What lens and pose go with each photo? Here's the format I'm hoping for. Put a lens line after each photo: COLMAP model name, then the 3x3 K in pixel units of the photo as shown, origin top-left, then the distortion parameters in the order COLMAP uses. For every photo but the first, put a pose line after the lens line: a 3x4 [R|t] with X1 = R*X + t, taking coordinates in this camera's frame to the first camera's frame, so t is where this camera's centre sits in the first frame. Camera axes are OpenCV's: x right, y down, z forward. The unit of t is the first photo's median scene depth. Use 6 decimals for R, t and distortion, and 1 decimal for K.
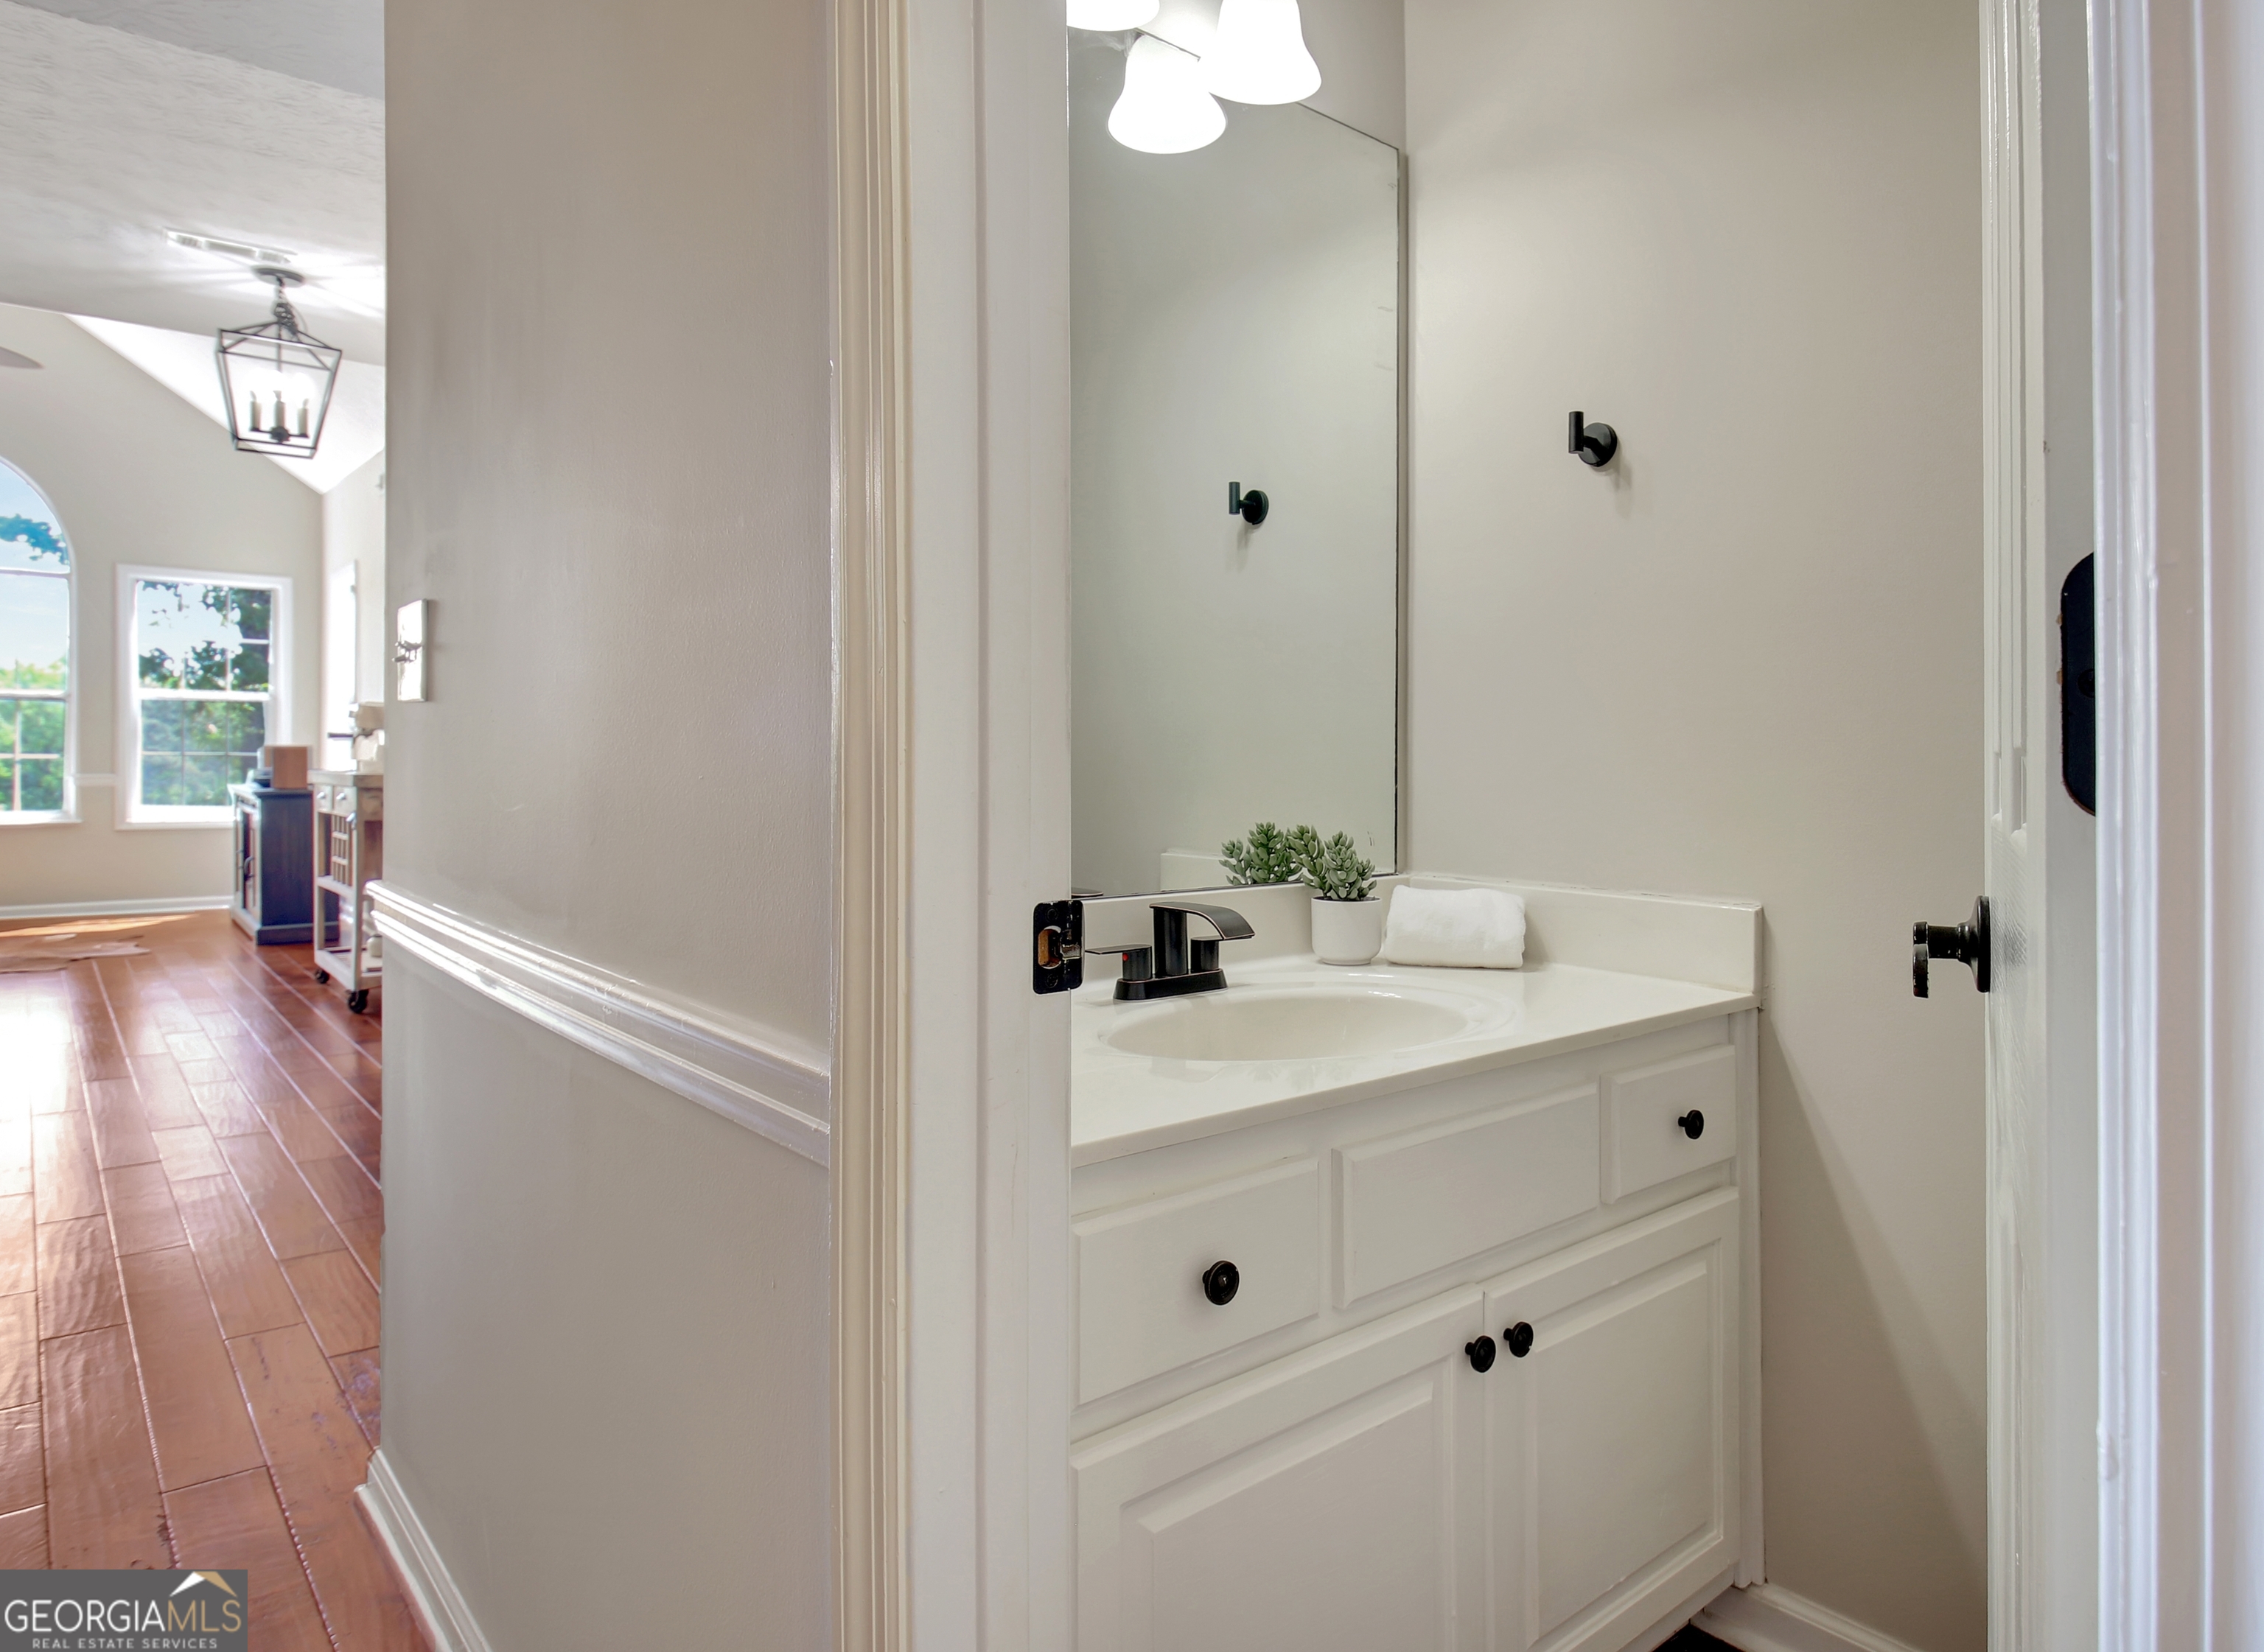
lens RADIAL K [[1607.2, 0, 1132.4], [0, 1607.2, 729.5], [0, 0, 1]] dist [0.084730, 0.001964]
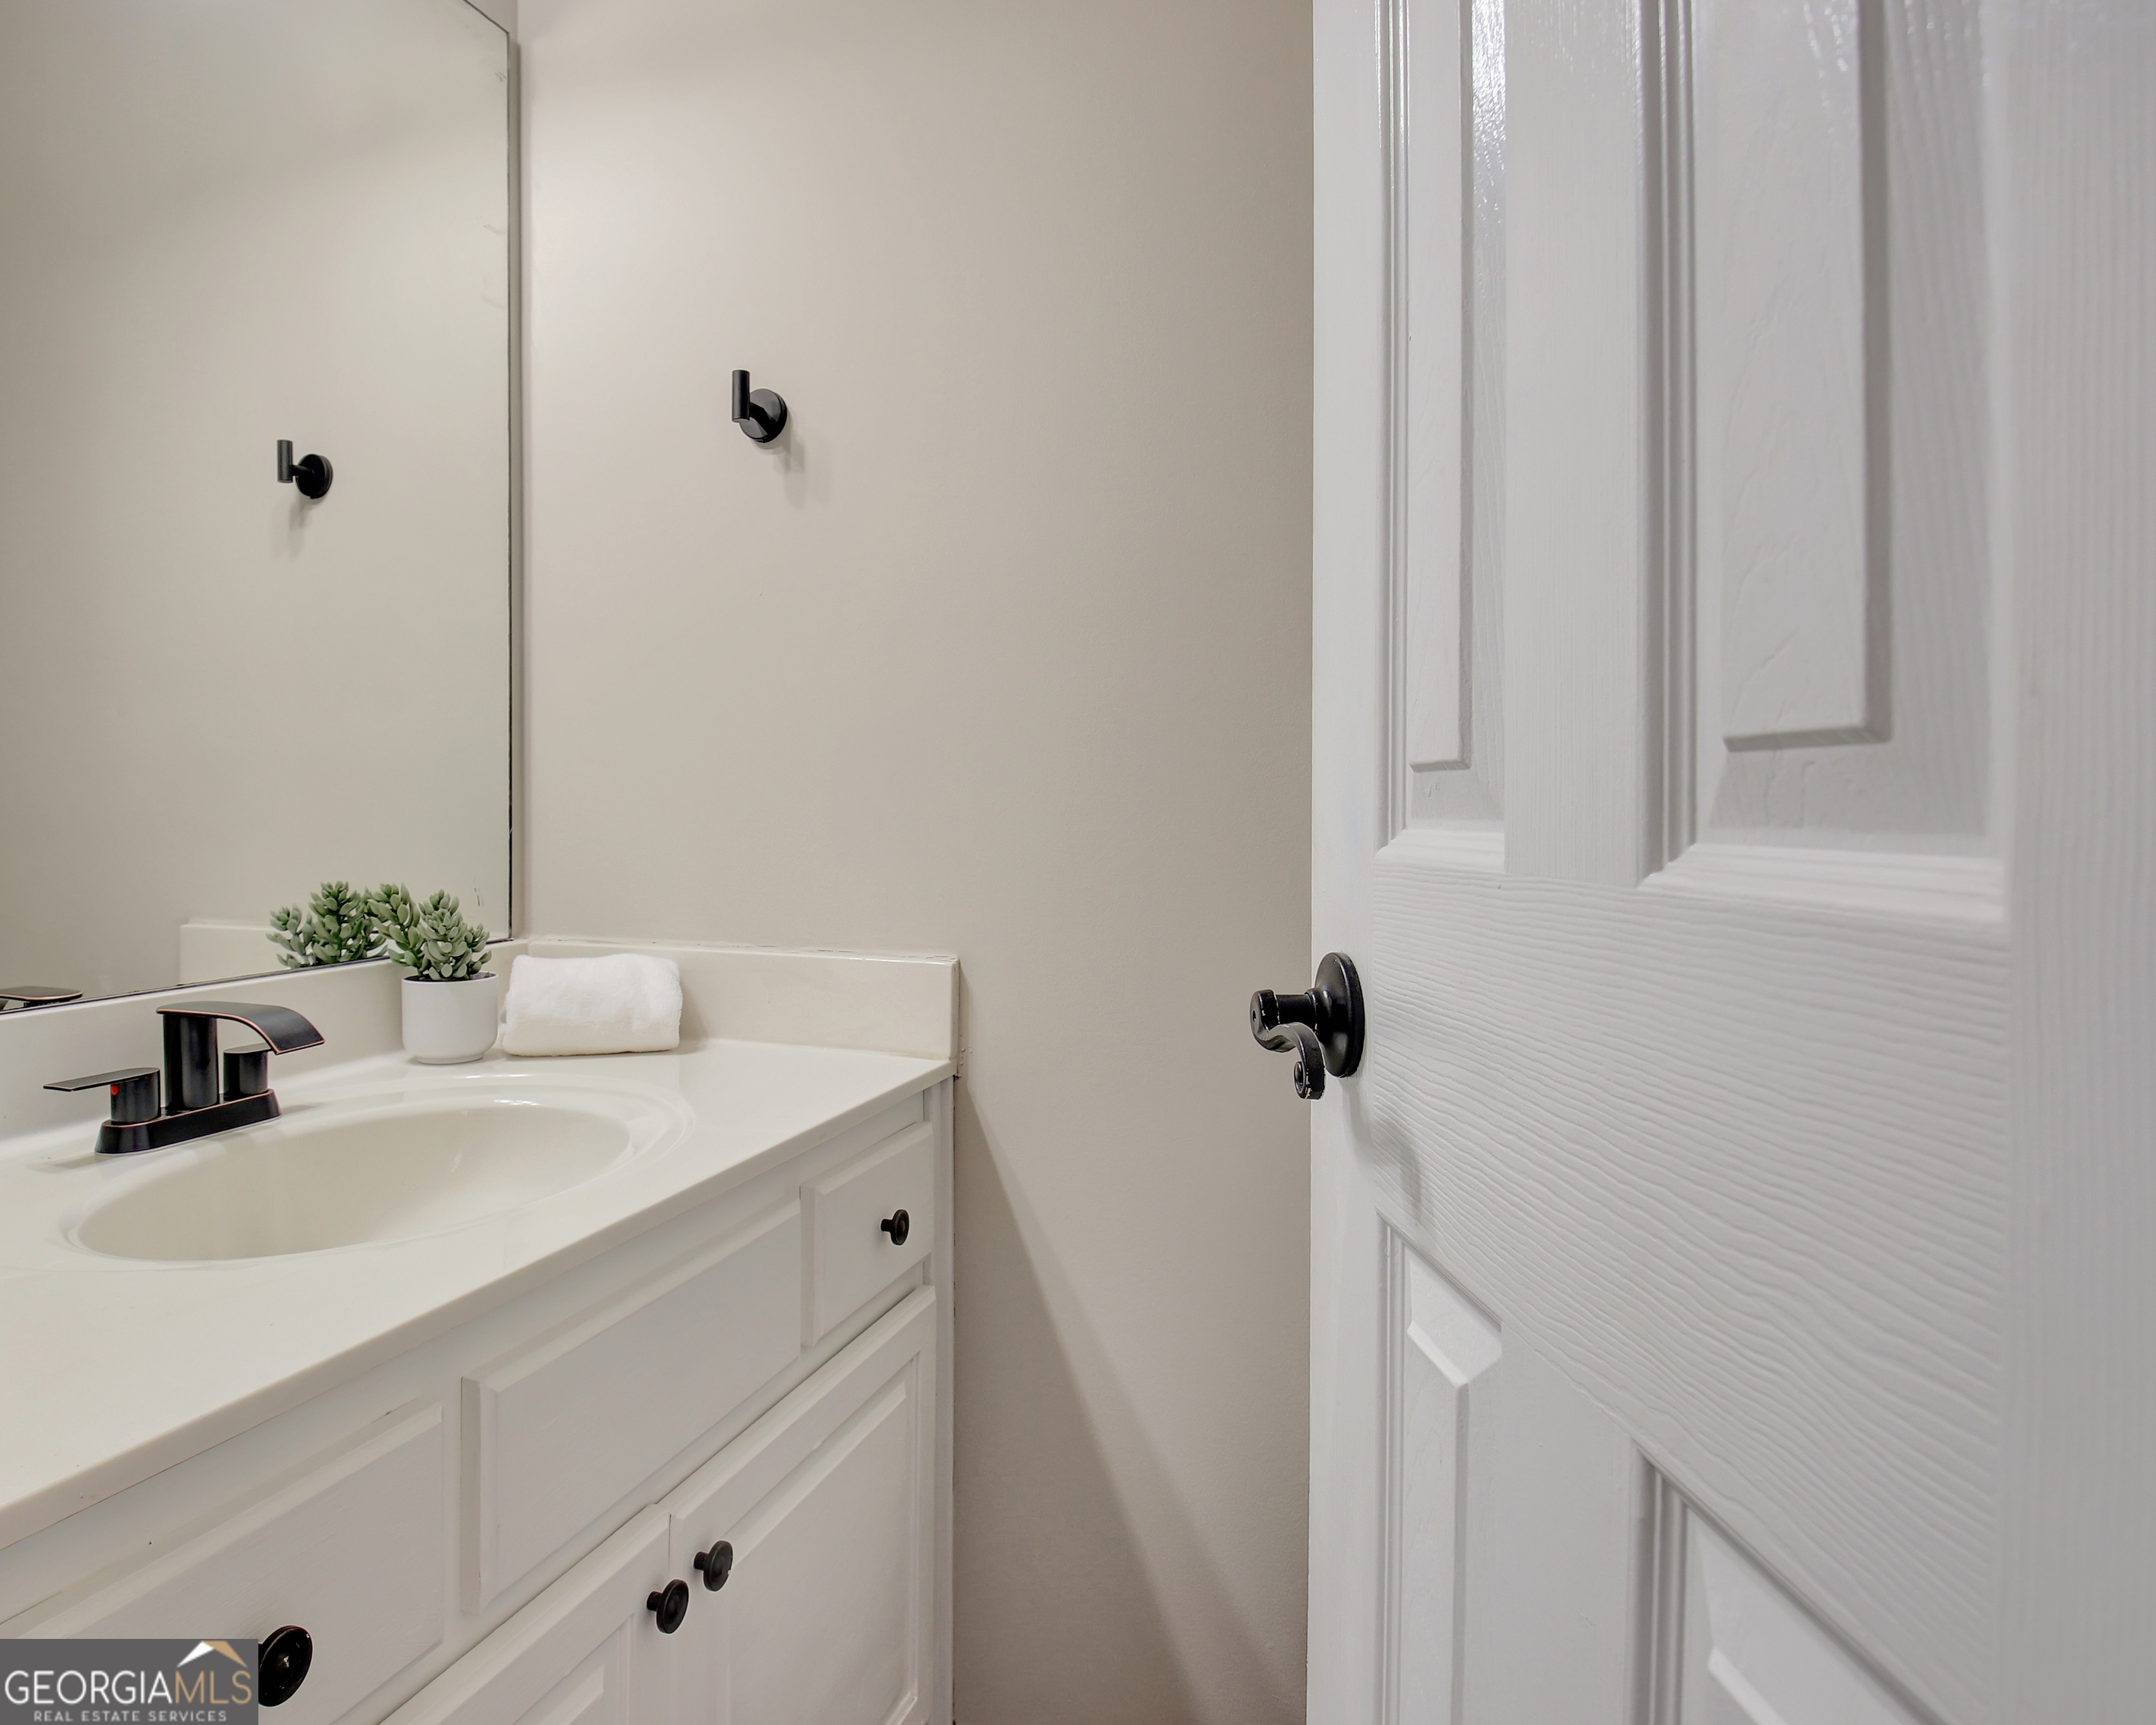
lens RADIAL K [[1690.6, 0, 1076.3], [0, 1690.6, 778.7], [0, 0, 1]] dist [0.000390, -0.000330]
pose [[0.876439, -0.005179, 0.481484, 0.006898], [0.002372, 0.999976, 0.006437, 0.005934], [-0.481506, -0.004499, 0.876431, 0.154484]]
